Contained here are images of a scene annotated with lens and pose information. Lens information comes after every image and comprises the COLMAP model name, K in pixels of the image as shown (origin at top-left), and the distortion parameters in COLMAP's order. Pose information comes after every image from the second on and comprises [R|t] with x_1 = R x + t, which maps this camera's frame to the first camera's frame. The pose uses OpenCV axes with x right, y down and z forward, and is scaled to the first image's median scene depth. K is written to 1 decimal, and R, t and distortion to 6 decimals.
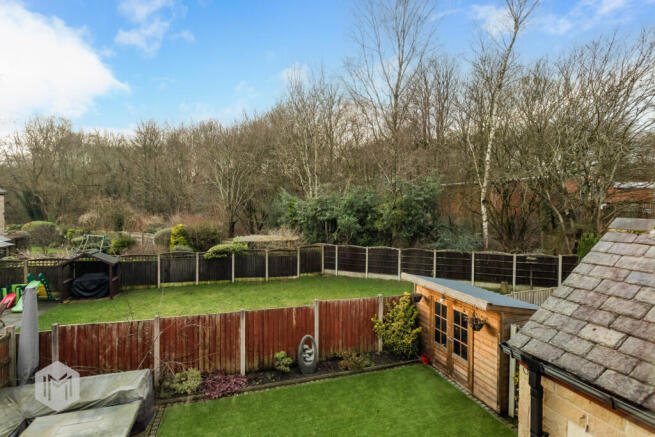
lens RADIAL K [[312.6, 0, 322.1], [0, 312.6, 215.5], [0, 0, 1]] dist [-0.014234, 0.001859]
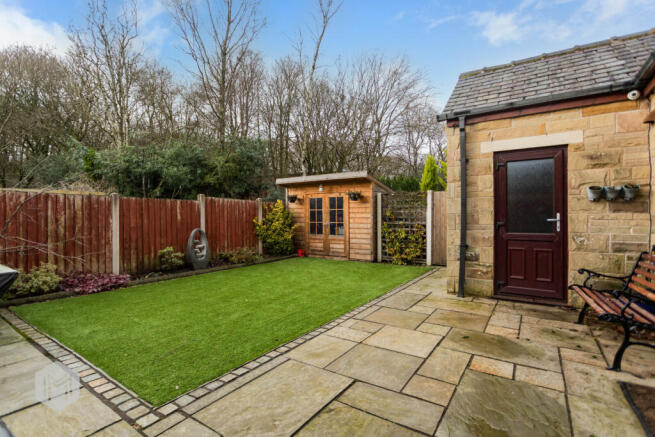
lens RADIAL K [[312.6, 0, 322.9], [0, 312.6, 216.3], [0, 0, 1]] dist [-0.014234, 0.001859]
pose [[0.790393, -0.011576, 0.612490, -0.306564], [0.018961, 0.999805, -0.005572, 0.357307], [-0.612306, 0.016018, 0.790458, 0.073583]]
